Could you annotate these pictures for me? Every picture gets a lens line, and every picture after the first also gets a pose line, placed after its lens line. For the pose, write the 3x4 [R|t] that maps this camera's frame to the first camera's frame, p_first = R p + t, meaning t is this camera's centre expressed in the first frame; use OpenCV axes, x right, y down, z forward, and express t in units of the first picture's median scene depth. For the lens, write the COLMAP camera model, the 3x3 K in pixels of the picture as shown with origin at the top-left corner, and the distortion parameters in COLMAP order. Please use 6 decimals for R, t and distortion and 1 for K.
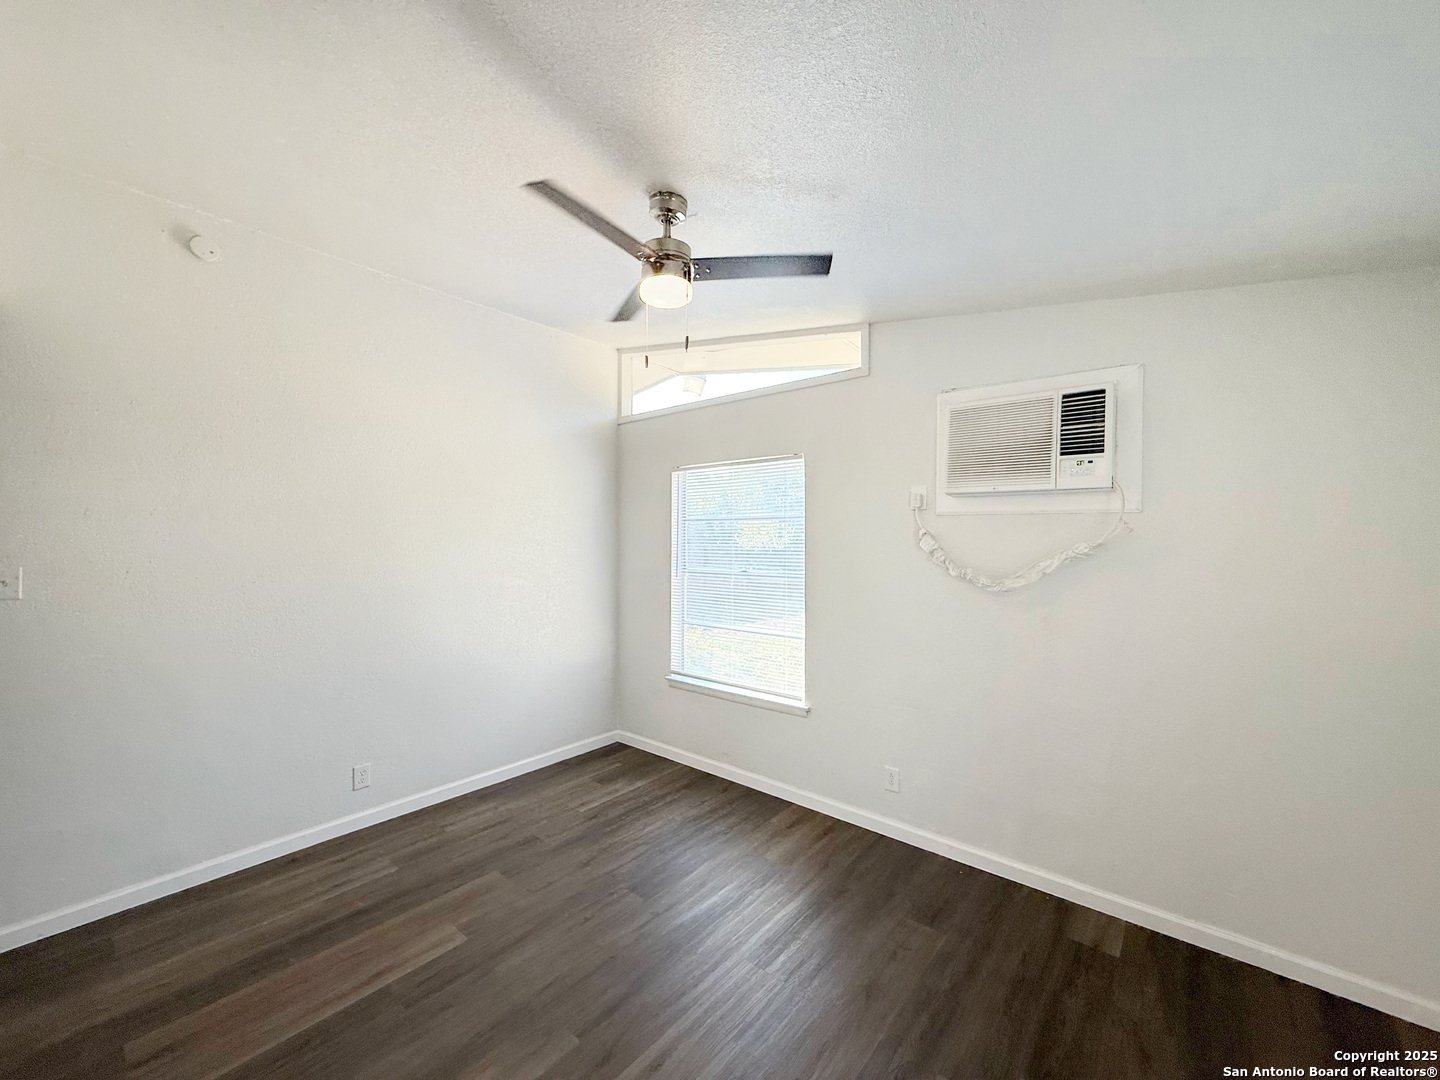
lens RADIAL K [[574.5, 0, 716.1], [0, 574.5, 537.7], [0, 0, 1]] dist [-0.001426, 0.000651]
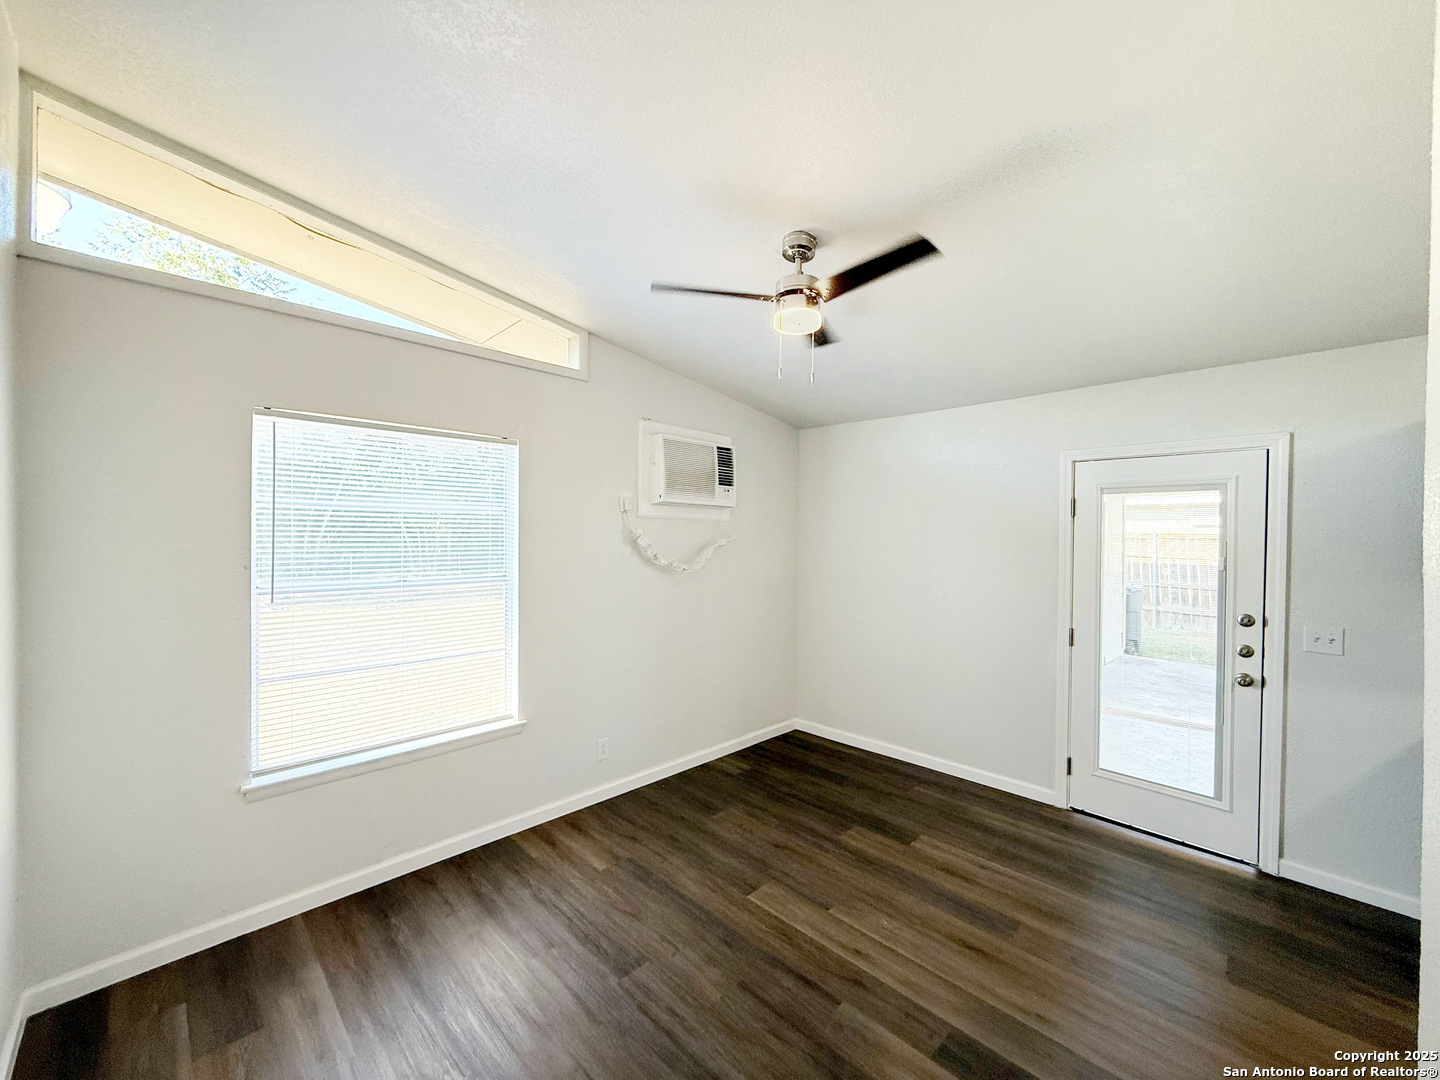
lens RADIAL K [[574.5, 0, 716.1], [0, 574.5, 537.7], [0, 0, 1]] dist [-0.001426, 0.000651]
pose [[0.091114, -0.010552, 0.995785, -0.916107], [-0.012581, 0.999852, 0.011746, -0.012507], [-0.995761, -0.013598, 0.090967, 0.787953]]
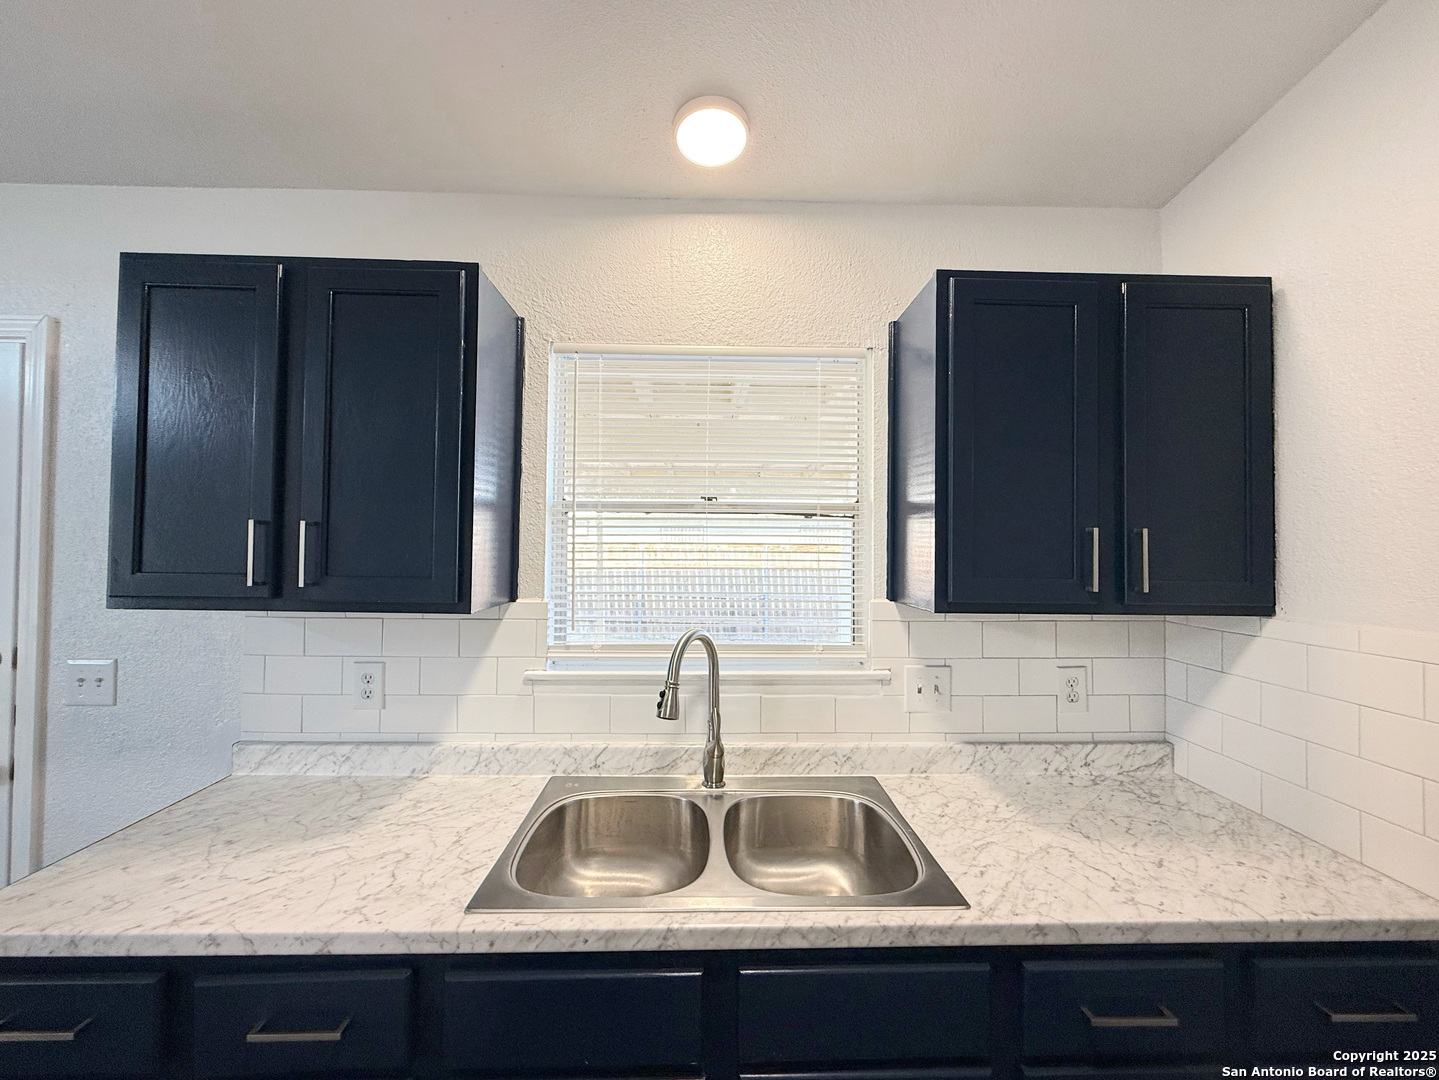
lens RADIAL K [[577.5, 0, 719.5], [0, 577.5, 540.0], [0, 0, 1]] dist [-0.000598, 0.000175]
pose [[-0.670176, 0.001804, 0.742200, -0.680427], [-0.016069, 0.999727, -0.016939, 0.021312], [-0.742028, -0.023278, -0.669964, -0.243102]]
